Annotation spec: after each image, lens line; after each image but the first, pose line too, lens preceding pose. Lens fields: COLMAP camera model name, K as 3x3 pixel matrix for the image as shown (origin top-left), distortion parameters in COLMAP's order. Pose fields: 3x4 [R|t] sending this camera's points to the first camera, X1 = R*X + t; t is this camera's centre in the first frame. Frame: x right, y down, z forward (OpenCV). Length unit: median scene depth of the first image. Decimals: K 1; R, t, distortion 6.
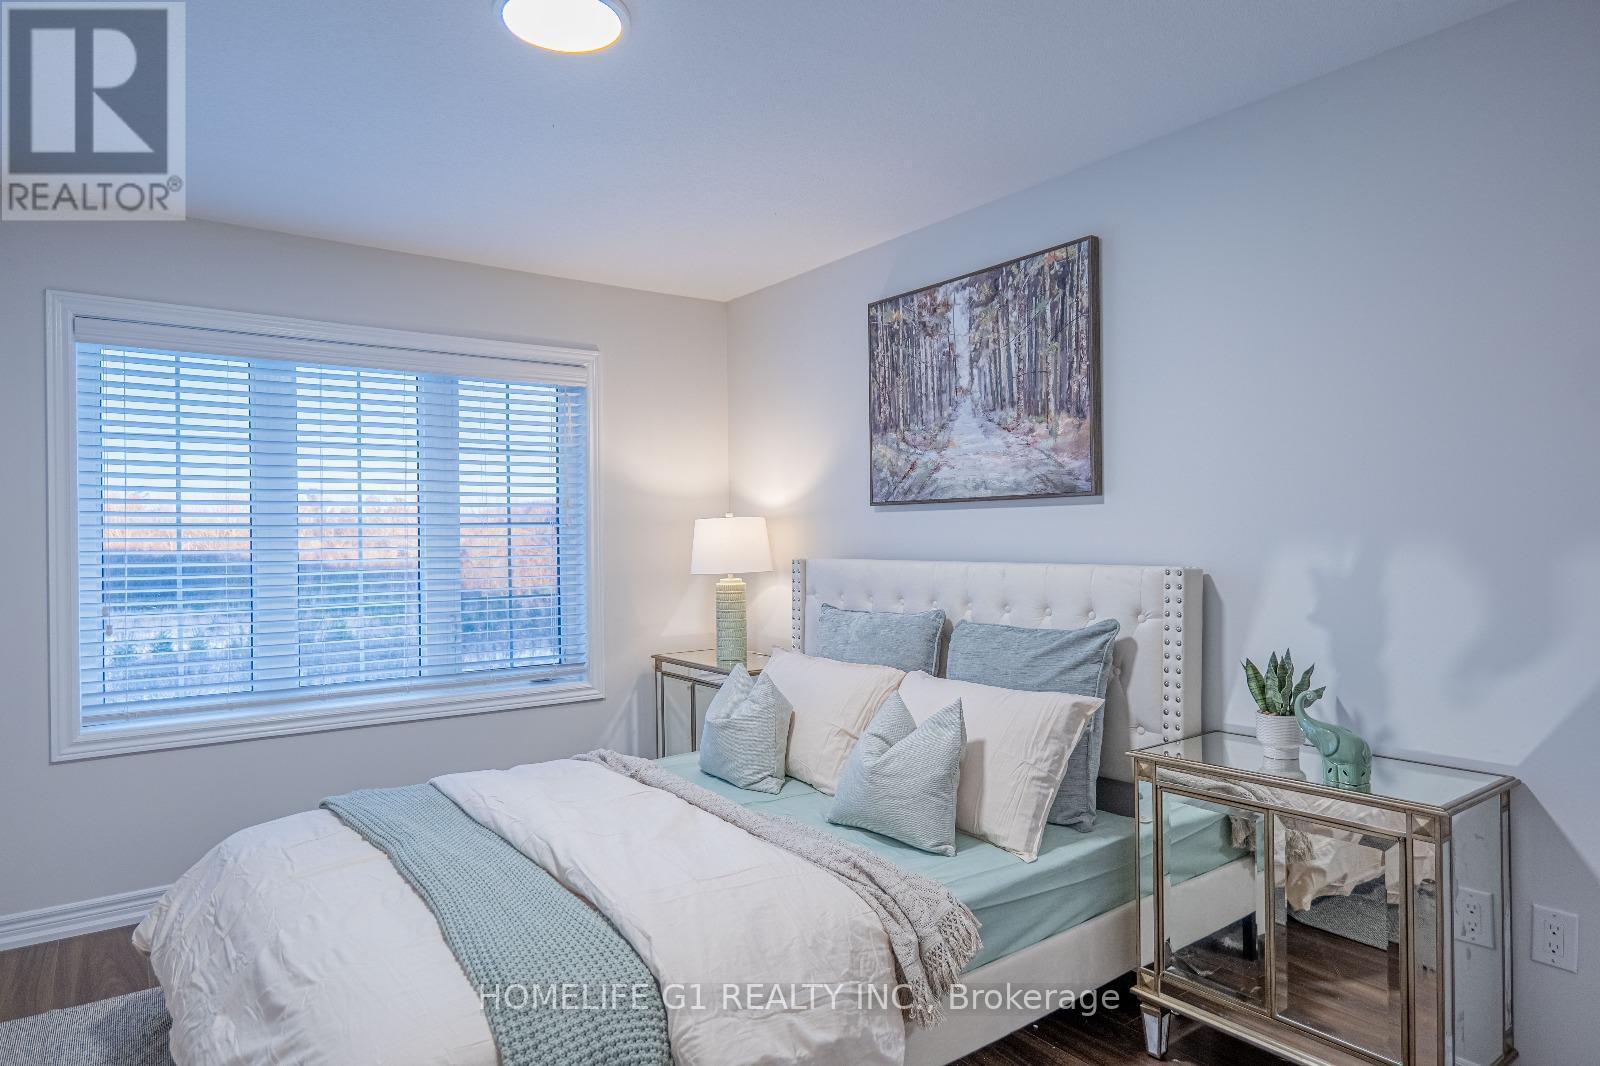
lens RADIAL K [[938.6, 0, 802.2], [0, 938.6, 536.4], [0, 0, 1]] dist [-0.038054, 0.027039]
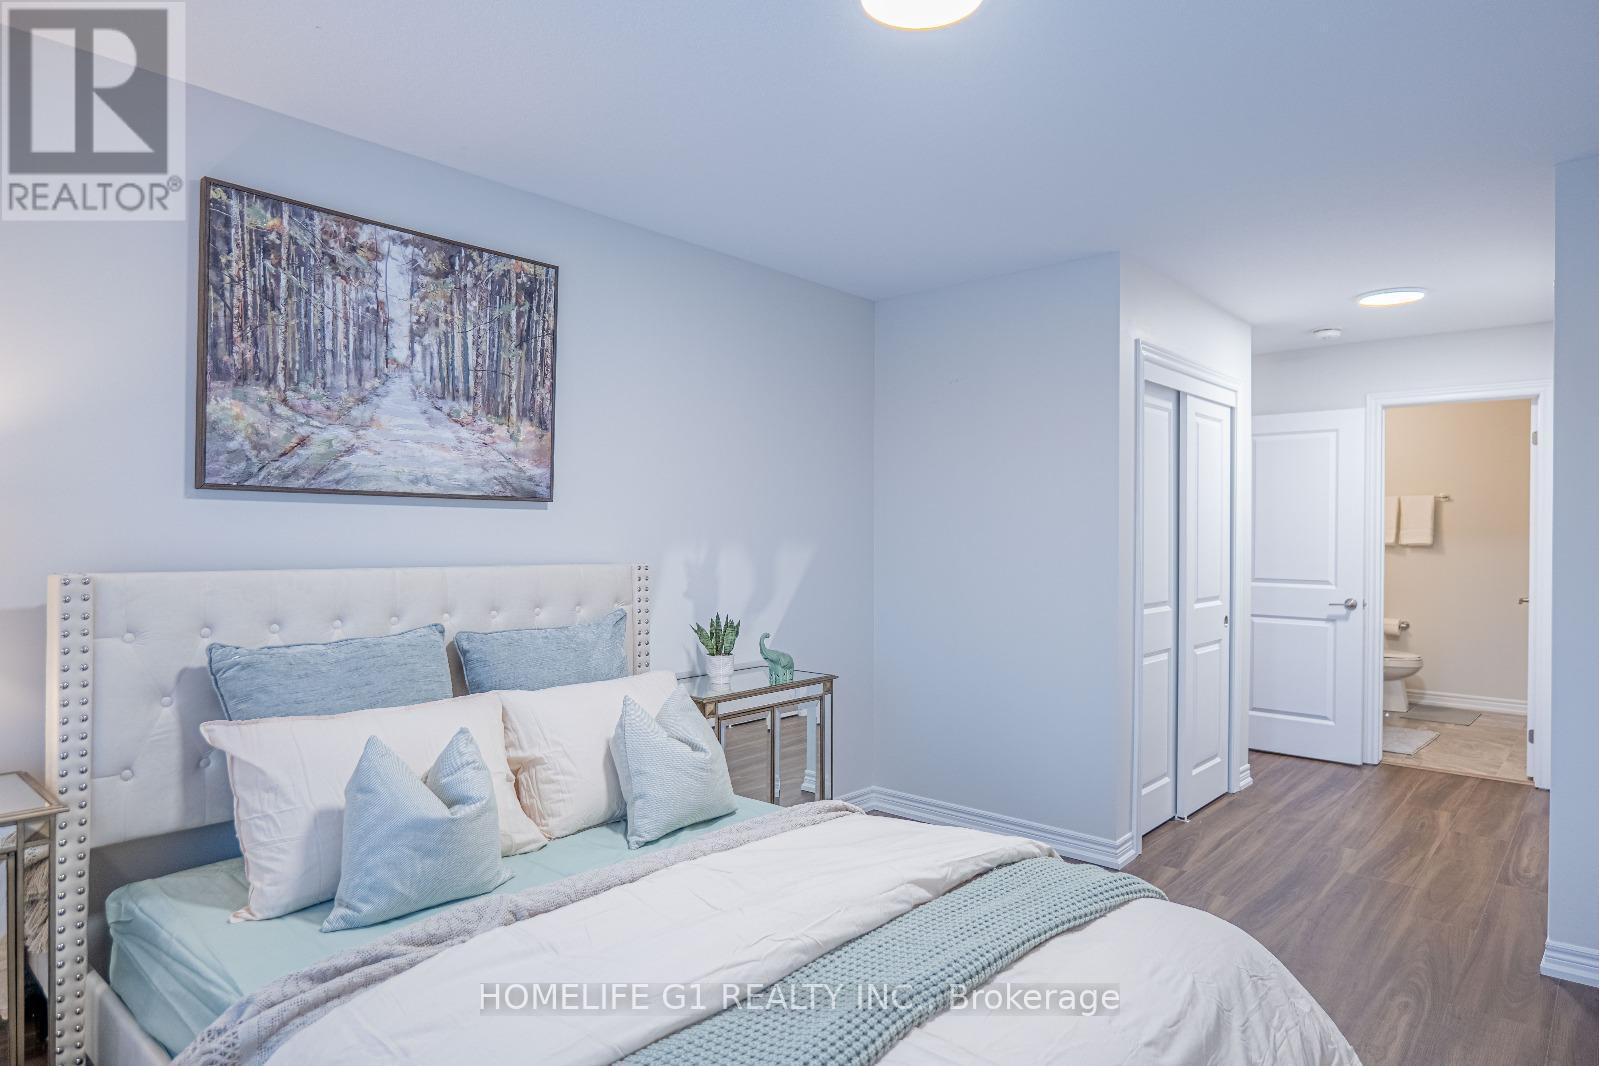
lens RADIAL K [[938.0, 0, 801.7], [0, 938.0, 536.4], [0, 0, 1]] dist [-0.038054, 0.027039]
pose [[-0.207118, 0.005824, 0.978299, -0.747857], [-0.006509, 0.999952, -0.007331, 0.002499], [-0.978294, -0.007886, -0.207070, 0.851143]]
